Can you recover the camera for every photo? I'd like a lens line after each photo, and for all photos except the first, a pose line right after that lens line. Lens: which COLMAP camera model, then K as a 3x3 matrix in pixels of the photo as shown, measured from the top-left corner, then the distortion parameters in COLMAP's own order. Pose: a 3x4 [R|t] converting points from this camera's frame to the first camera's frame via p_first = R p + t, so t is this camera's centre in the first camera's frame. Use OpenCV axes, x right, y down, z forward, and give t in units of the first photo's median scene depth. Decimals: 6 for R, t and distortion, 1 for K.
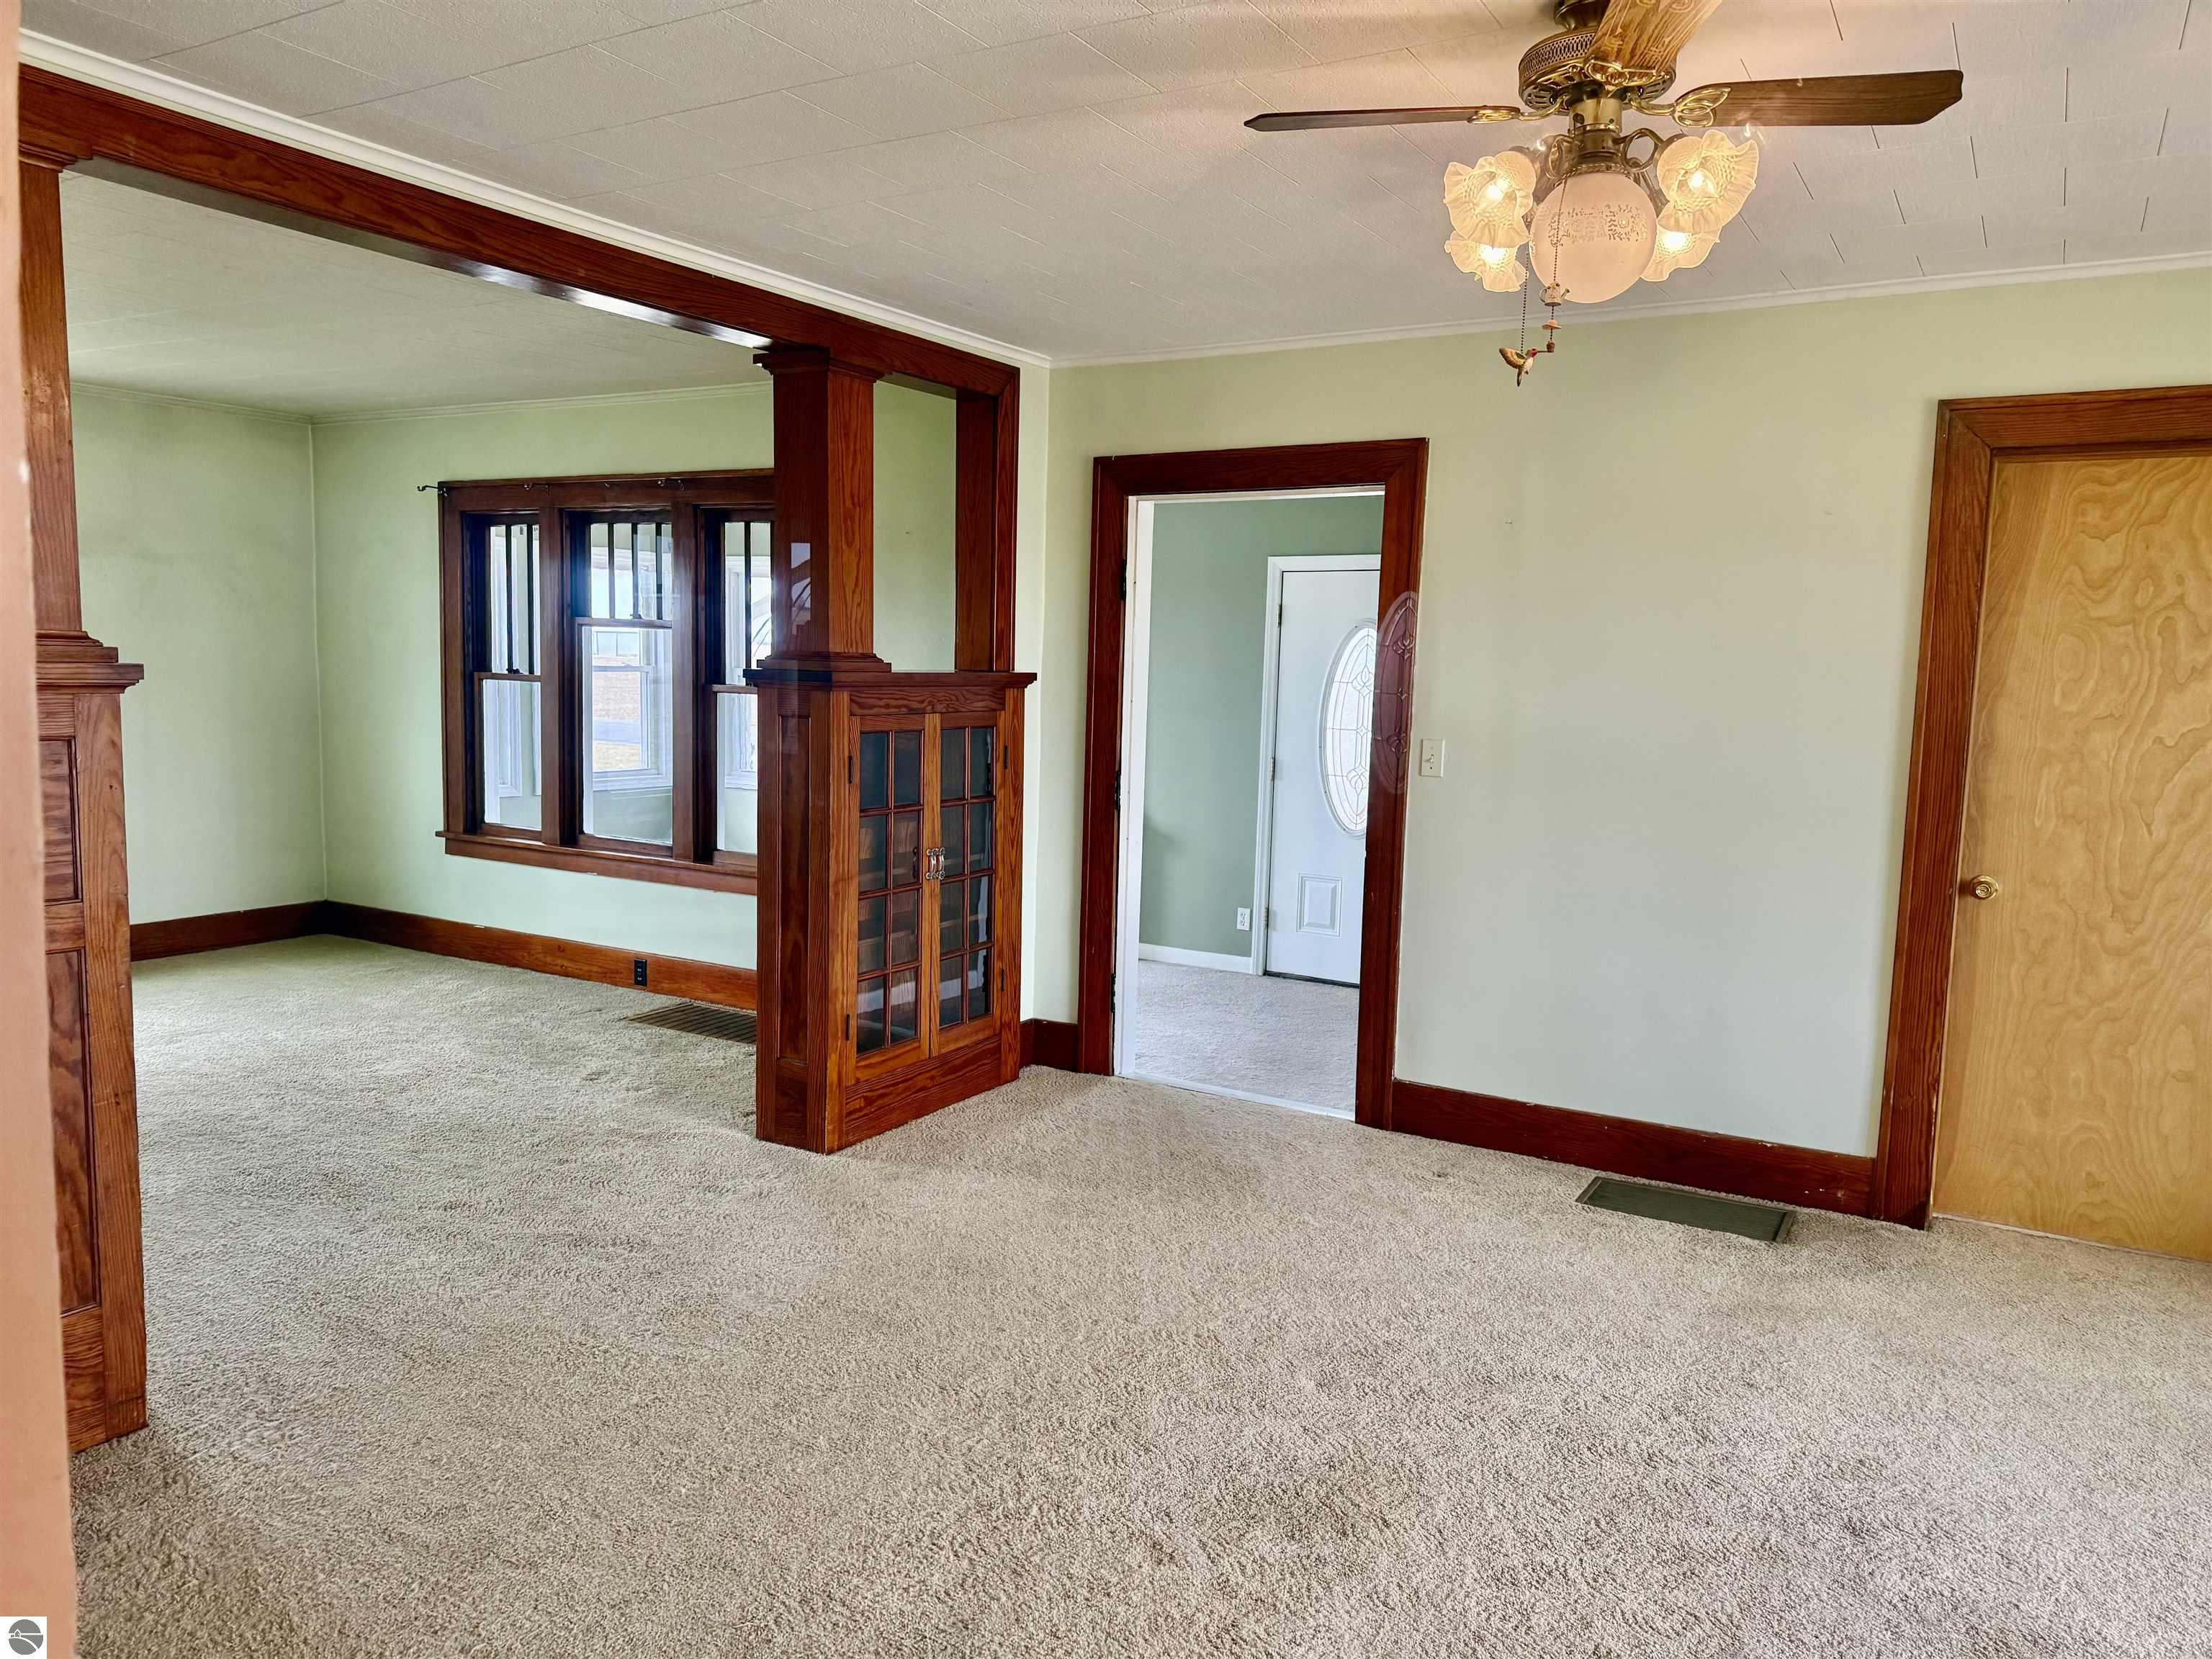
lens RADIAL K [[1542.3, 0, 1109.5], [0, 1542.3, 839.9], [0, 0, 1]] dist [0.039939, -0.042250]
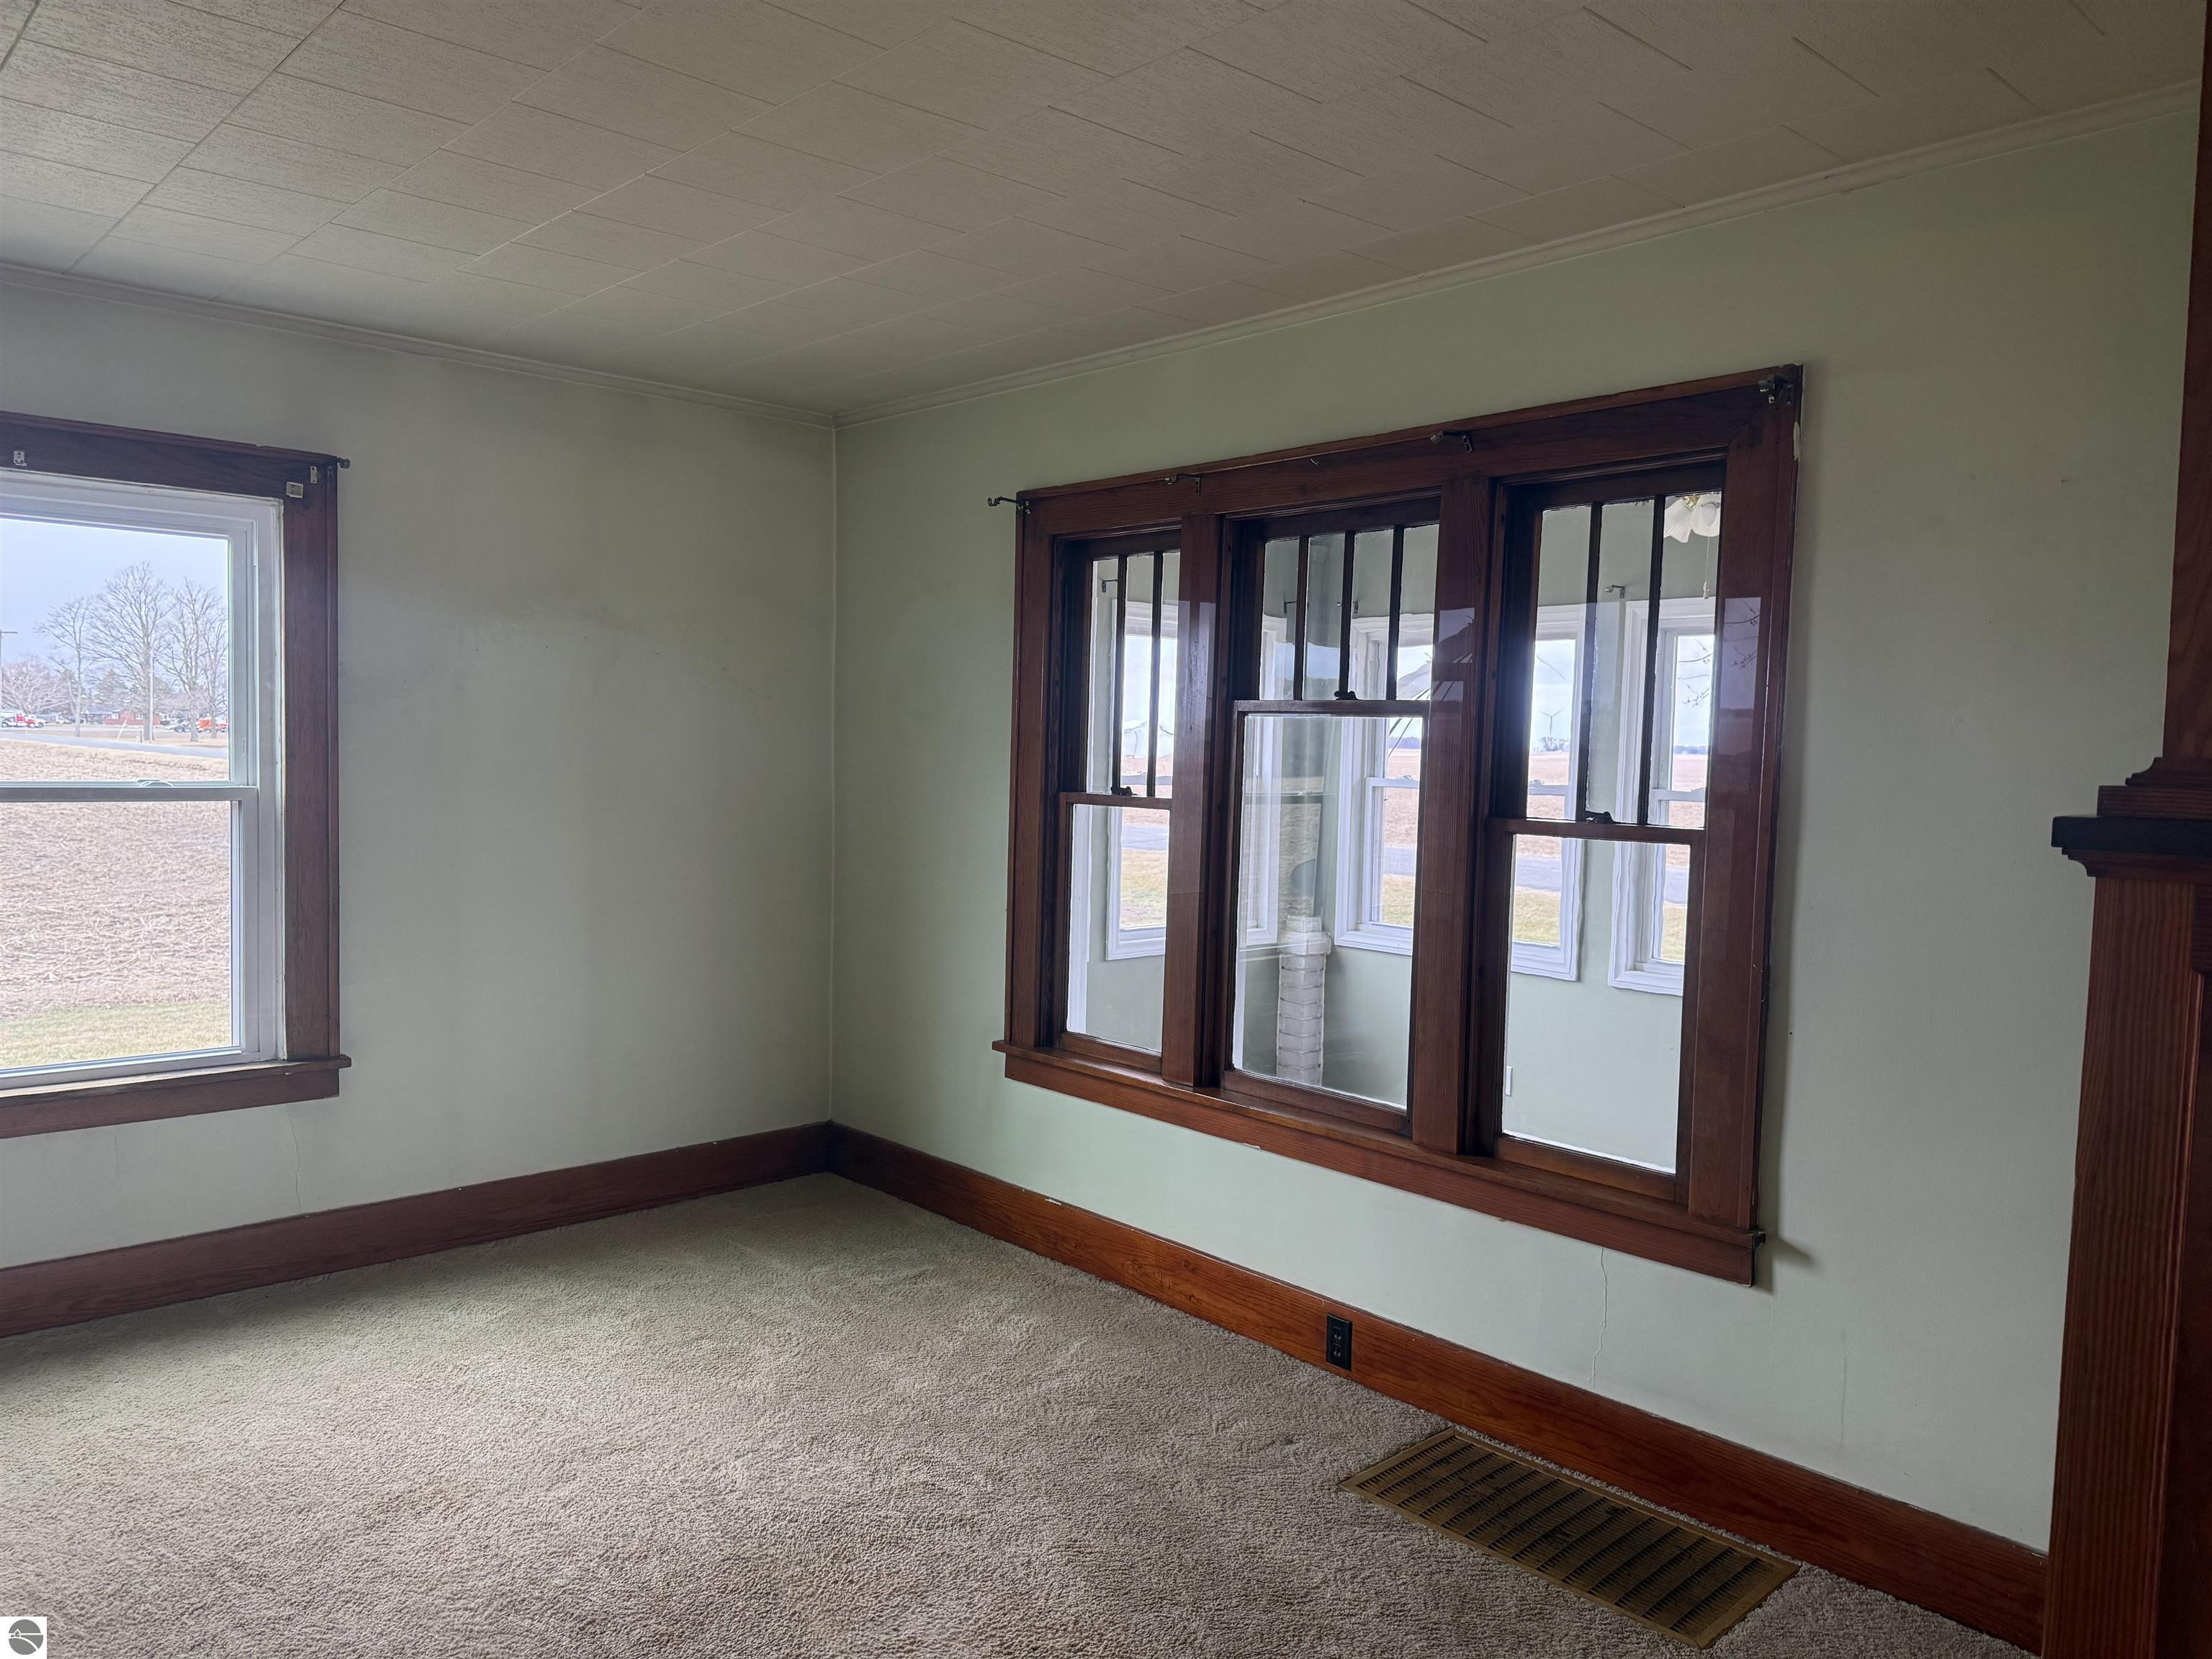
lens RADIAL K [[1545.4, 0, 1106.6], [0, 1545.4, 868.2], [0, 0, 1]] dist [0.219469, -0.000009]
pose [[0.957944, 0.018019, -0.286389, -0.213150], [-0.031587, 0.998583, -0.042824, -0.051494], [0.285211, 0.050069, 0.957156, 0.409818]]
